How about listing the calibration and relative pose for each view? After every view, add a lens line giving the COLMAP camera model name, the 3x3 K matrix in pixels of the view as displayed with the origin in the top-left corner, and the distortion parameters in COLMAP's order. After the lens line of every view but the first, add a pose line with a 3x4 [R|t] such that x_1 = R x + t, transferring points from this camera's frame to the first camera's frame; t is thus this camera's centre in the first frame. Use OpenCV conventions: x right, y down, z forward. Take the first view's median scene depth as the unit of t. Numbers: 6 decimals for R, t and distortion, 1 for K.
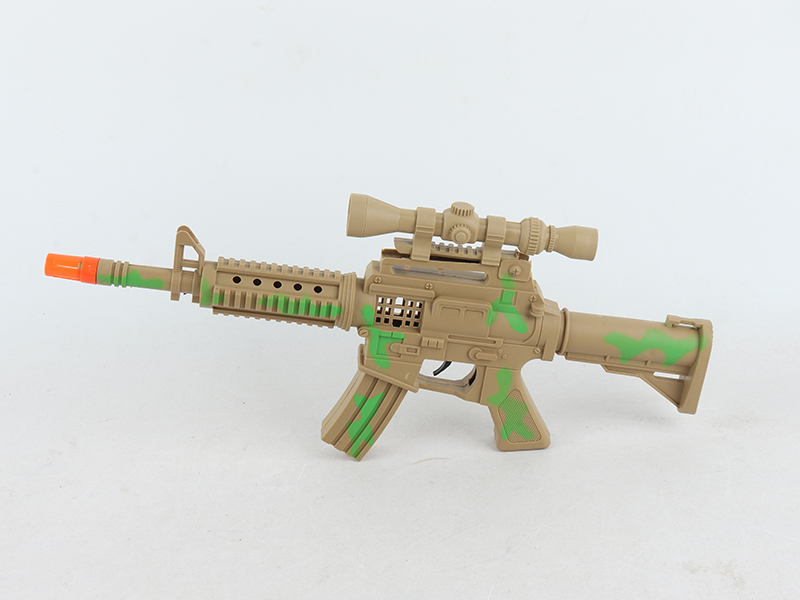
lens RADIAL K [[1442.6, 0, 376.3], [0, 1442.6, 288.2], [0, 0, 1]] dist [-0.107052, 0.000000]
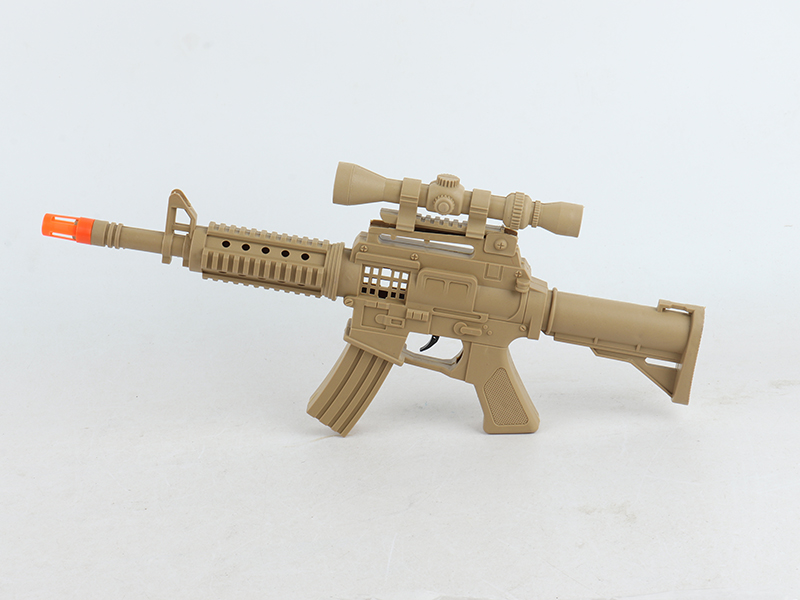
lens RADIAL K [[1962.1, 0, 394.1], [0, 1962.1, 300.5], [0, 0, 1]] dist [-0.068504, 0.000000]
pose [[0.996029, 0.040224, -0.079429, 0.130892], [-0.044671, 0.997485, -0.055022, 0.103304], [0.077016, 0.058352, 0.995321, -0.358427]]
